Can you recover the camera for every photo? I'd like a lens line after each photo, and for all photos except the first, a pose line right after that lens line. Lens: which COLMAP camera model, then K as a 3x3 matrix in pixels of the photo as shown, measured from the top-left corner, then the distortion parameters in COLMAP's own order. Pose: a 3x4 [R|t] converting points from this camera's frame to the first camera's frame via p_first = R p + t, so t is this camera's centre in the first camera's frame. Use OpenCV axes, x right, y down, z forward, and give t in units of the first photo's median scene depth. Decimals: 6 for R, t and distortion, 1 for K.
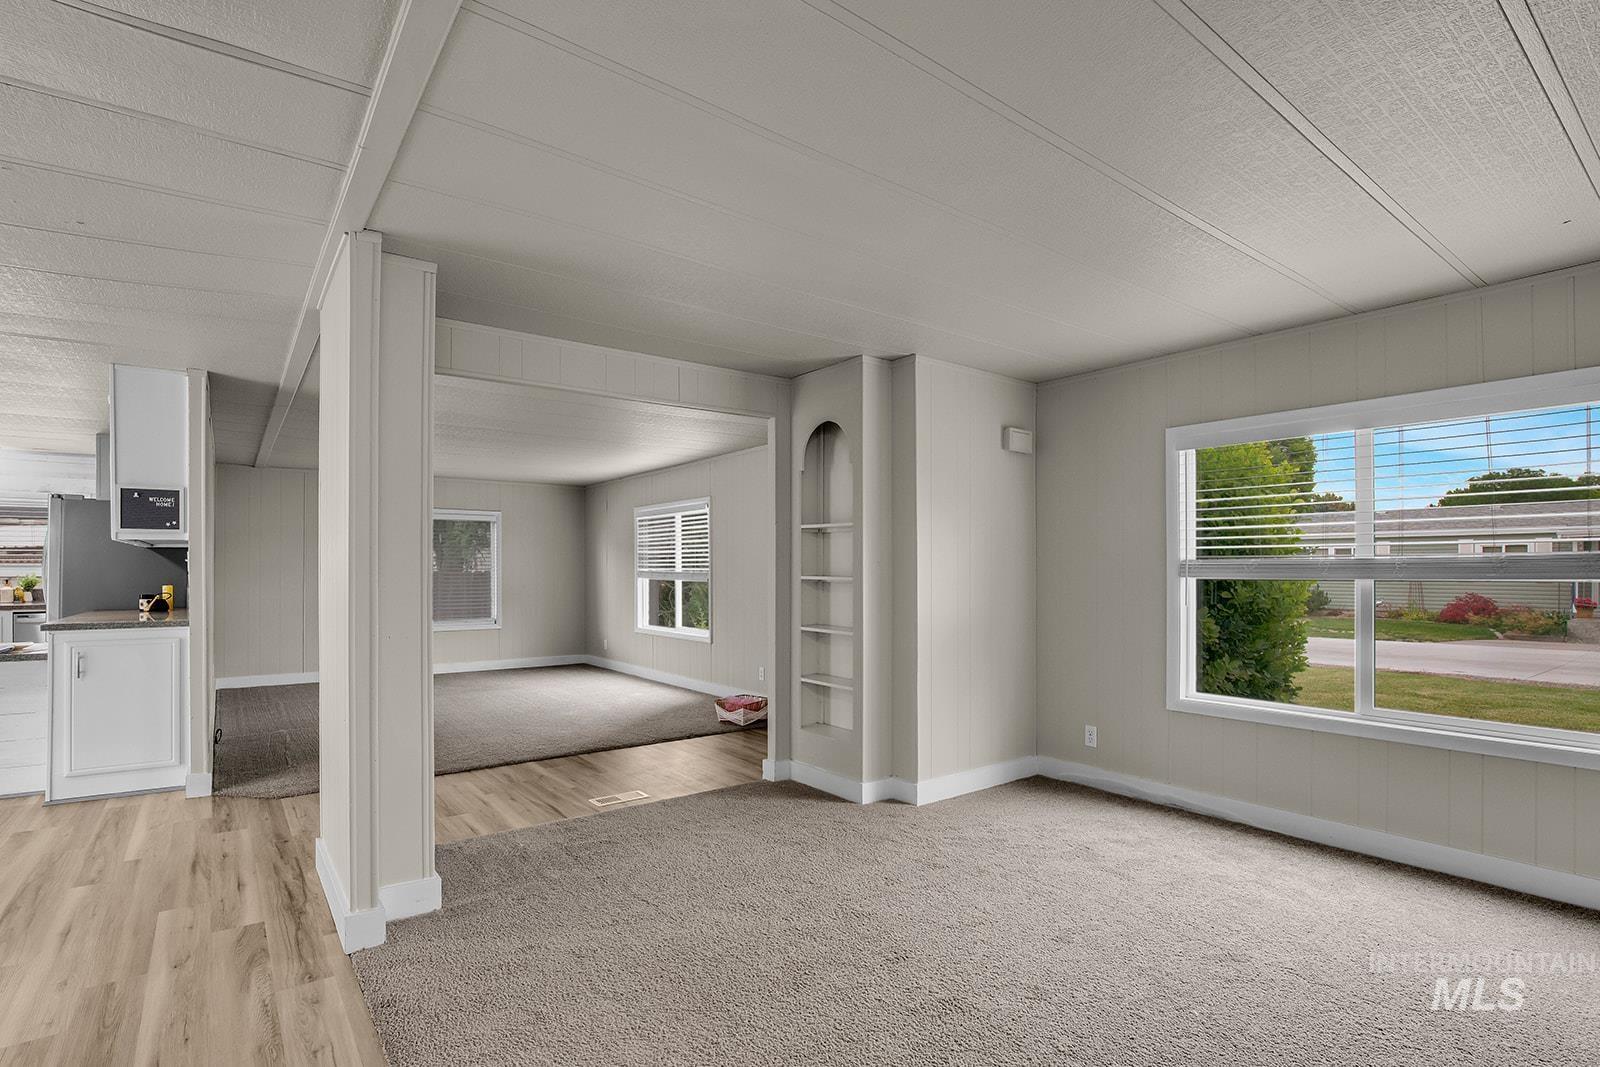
lens RADIAL K [[777.0, 0, 793.1], [0, 777.0, 570.6], [0, 0, 1]] dist [-0.043631, 0.010871]
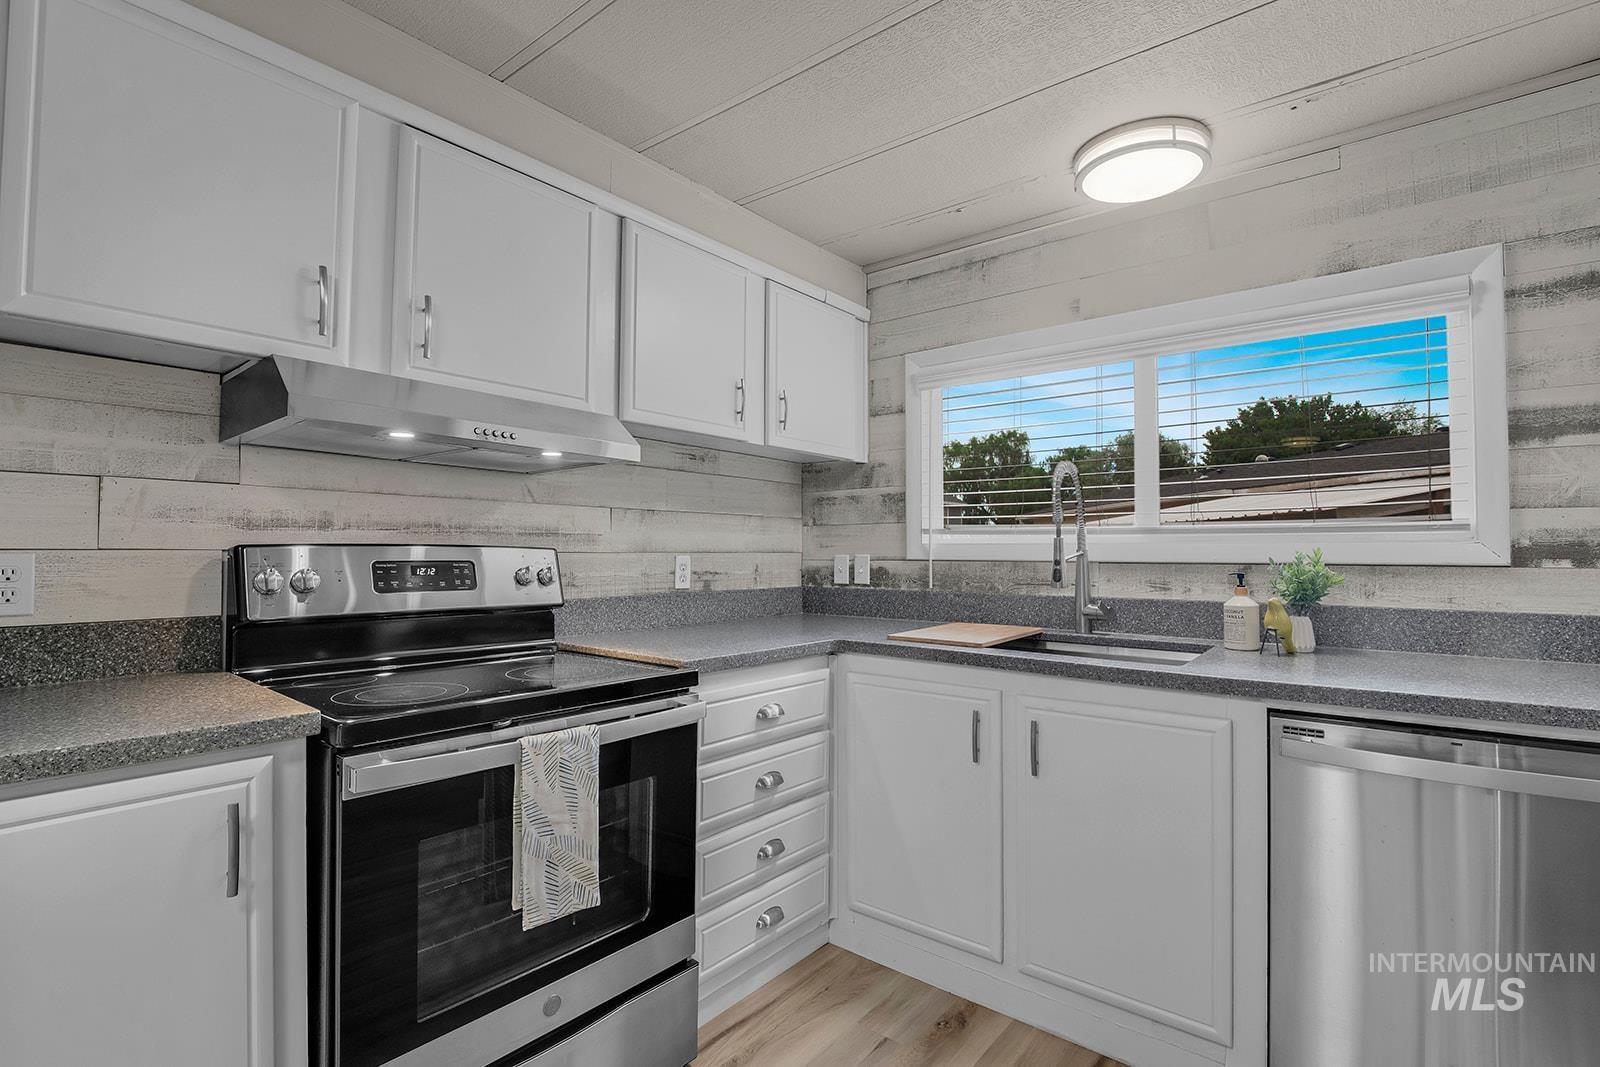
lens RADIAL K [[759.5, 0, 783.2], [0, 759.5, 537.1], [0, 0, 1]] dist [-0.038296, -0.000031]
pose [[0.233556, -0.018641, -0.972165, -0.899953], [0.001377, 0.999822, -0.018840, 0.003973], [0.972342, 0.003061, 0.233540, 0.846391]]
